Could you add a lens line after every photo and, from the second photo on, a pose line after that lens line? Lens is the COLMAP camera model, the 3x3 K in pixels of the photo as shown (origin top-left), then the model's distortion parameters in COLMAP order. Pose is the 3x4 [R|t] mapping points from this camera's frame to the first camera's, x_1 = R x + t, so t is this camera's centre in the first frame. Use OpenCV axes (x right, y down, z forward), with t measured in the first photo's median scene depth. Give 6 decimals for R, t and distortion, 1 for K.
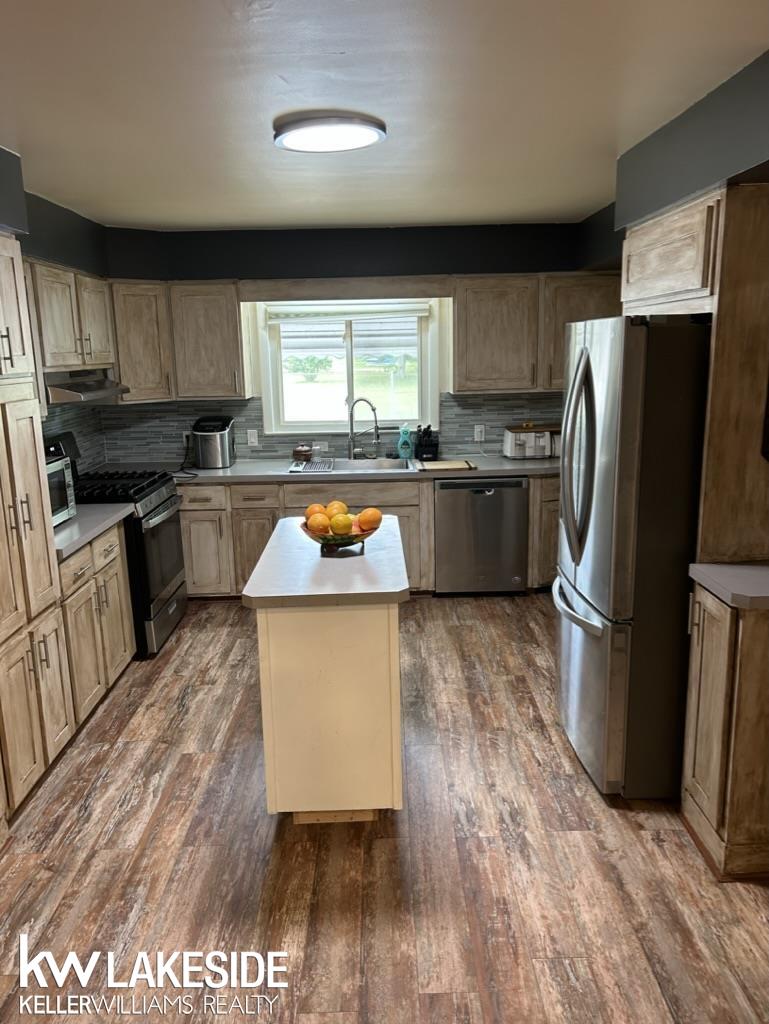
lens RADIAL K [[774.9, 0, 383.9], [0, 774.9, 514.8], [0, 0, 1]] dist [0.011680, 0.001489]
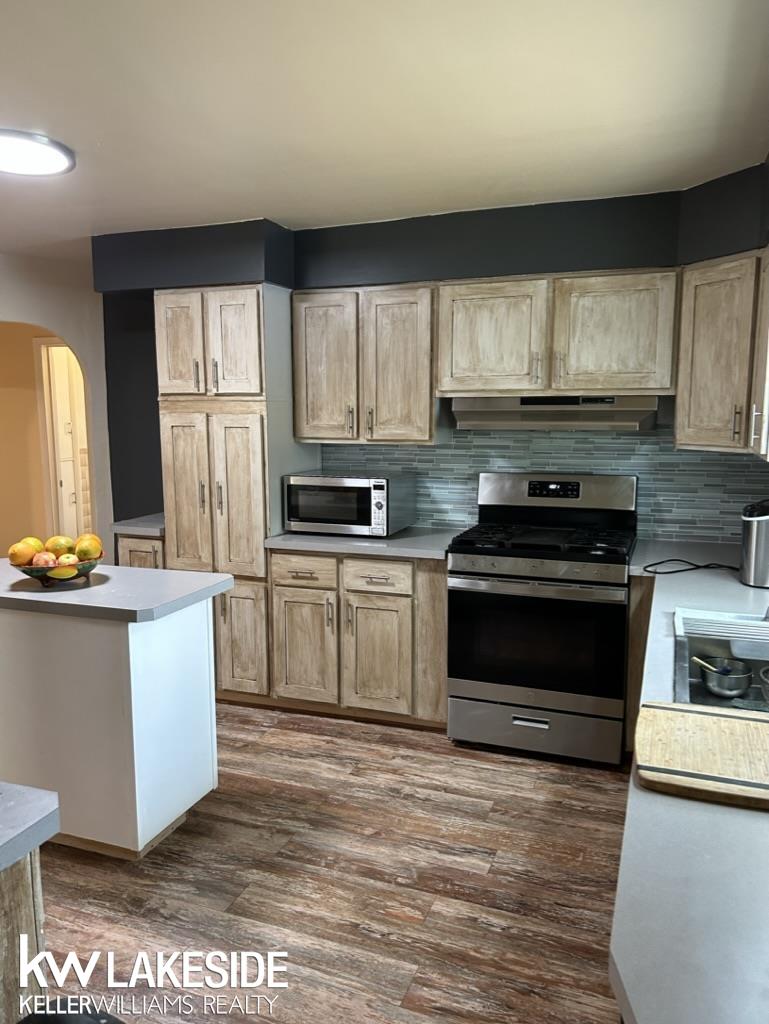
lens RADIAL K [[774.9, 0, 383.2], [0, 774.9, 508.6], [0, 0, 1]] dist [0.011680, 0.001489]
pose [[-0.369584, 0.146976, -0.917500, 0.474209], [-0.188603, 0.954991, 0.228955, -0.241559], [0.909855, 0.257662, -0.325230, 1.213254]]
